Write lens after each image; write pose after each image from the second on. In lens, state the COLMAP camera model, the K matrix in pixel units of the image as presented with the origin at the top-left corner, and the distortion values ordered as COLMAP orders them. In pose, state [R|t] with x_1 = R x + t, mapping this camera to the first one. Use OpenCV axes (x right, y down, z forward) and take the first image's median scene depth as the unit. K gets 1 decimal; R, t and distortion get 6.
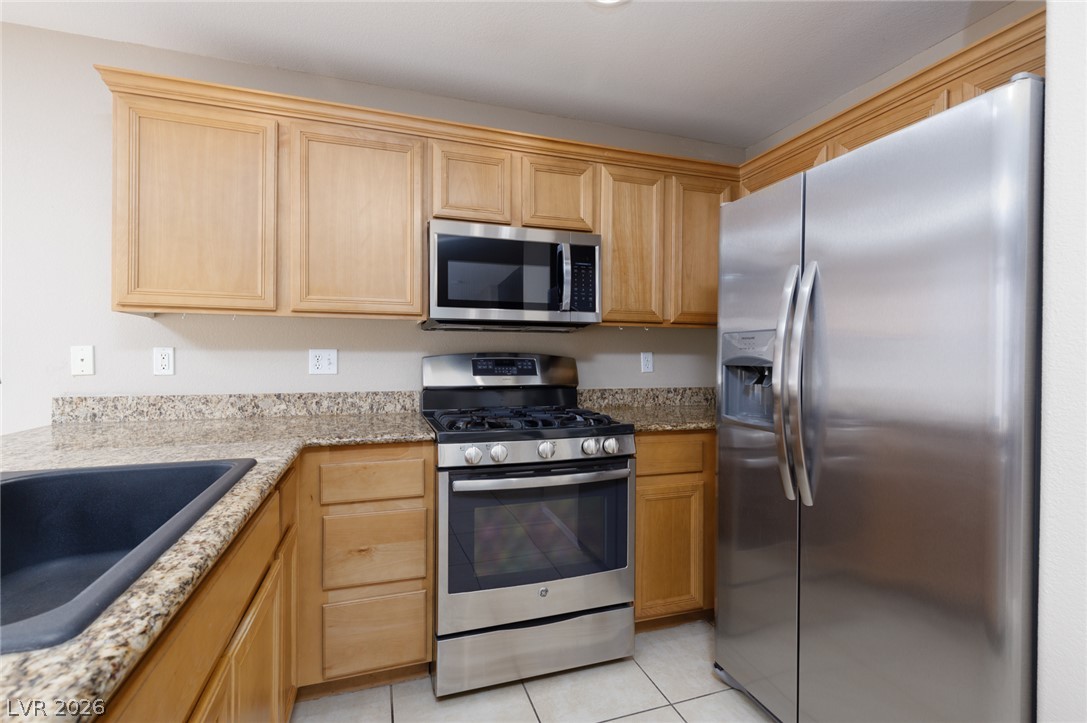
lens RADIAL K [[490.7, 0, 542.2], [0, 490.7, 358.0], [0, 0, 1]] dist [0.001901, -0.000090]
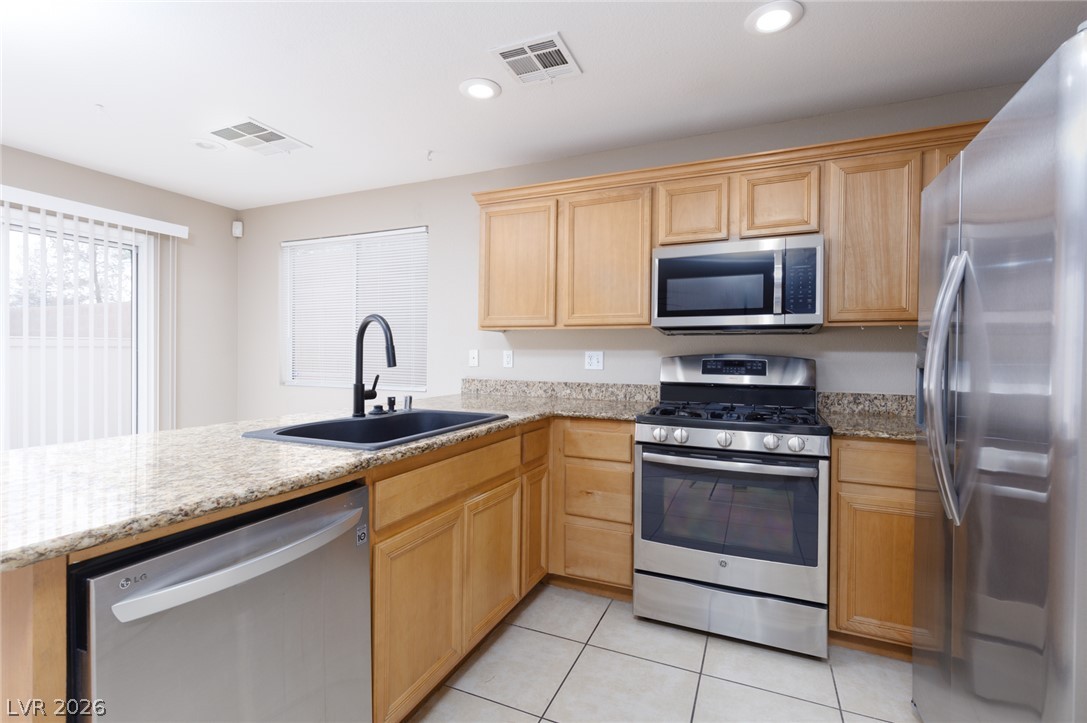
lens RADIAL K [[490.7, 0, 542.2], [0, 490.7, 358.0], [0, 0, 1]] dist [0.001901, -0.000090]
pose [[0.735317, 0.006497, -0.677692, 0.409589], [-0.009277, 0.999957, -0.000480, 0.002781], [0.677660, 0.006640, 0.735345, -0.116363]]
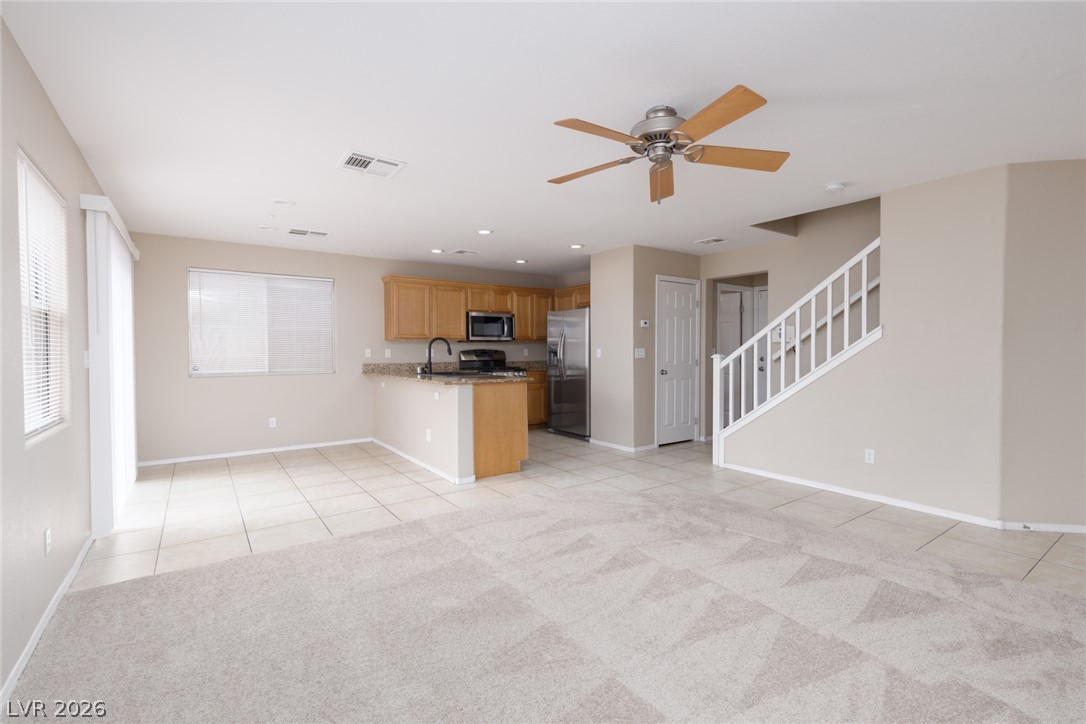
lens RADIAL K [[484.6, 0, 541.9], [0, 484.6, 359.2], [0, 0, 1]] dist [0.003419, 0.000591]
pose [[0.956788, -0.016209, 0.290335, -0.725585], [0.012252, 0.999806, 0.015442, 0.009086], [-0.290528, -0.011218, 0.956801, -2.417143]]
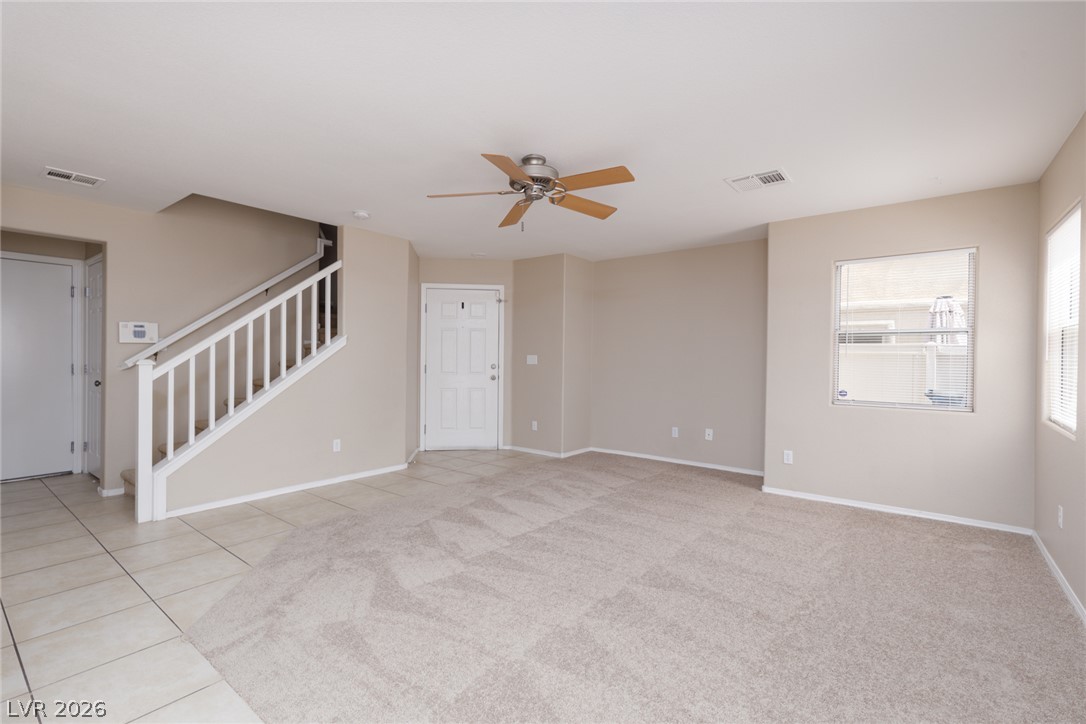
lens RADIAL K [[486.0, 0, 542.9], [0, 486.0, 358.1], [0, 0, 1]] dist [0.004433, 0.000011]
pose [[-0.548191, -0.016609, 0.836188, -1.348264], [-0.009361, 0.999862, 0.013723, -0.009061], [-0.836300, -0.000304, -0.548271, -0.512936]]
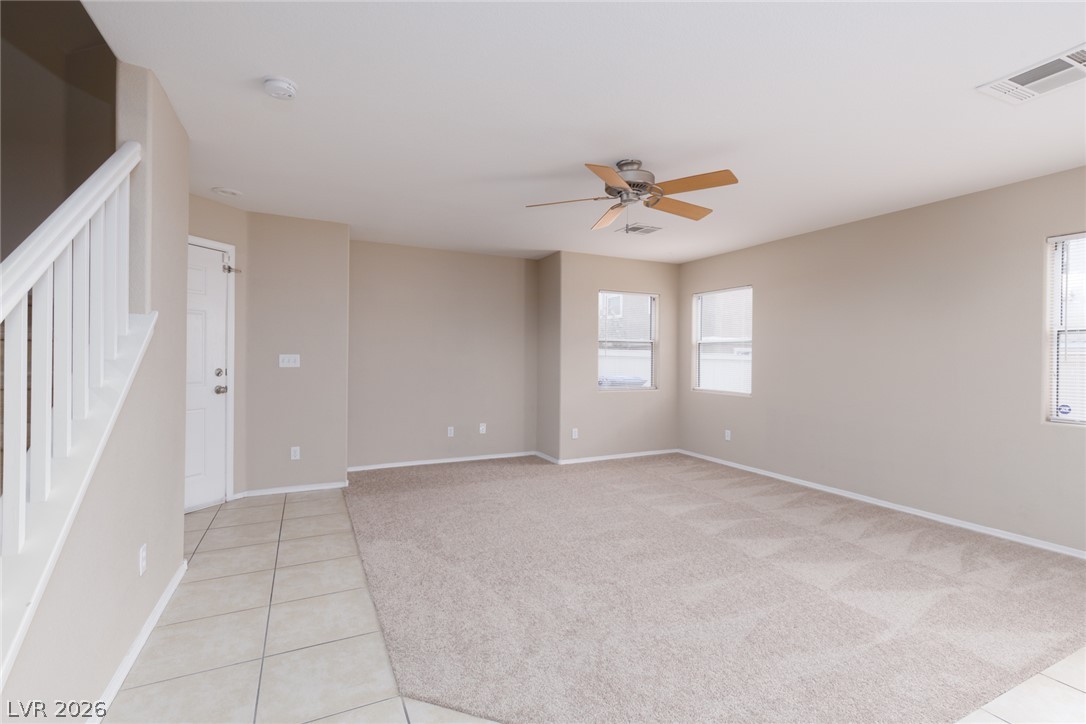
lens RADIAL K [[484.6, 0, 541.9], [0, 484.6, 359.2], [0, 0, 1]] dist [0.003419, 0.000591]
pose [[-0.991499, -0.017063, -0.128994, 0.389413], [-0.018012, 0.999819, 0.006199, 0.002766], [0.128865, 0.008470, -0.991626, 0.147319]]
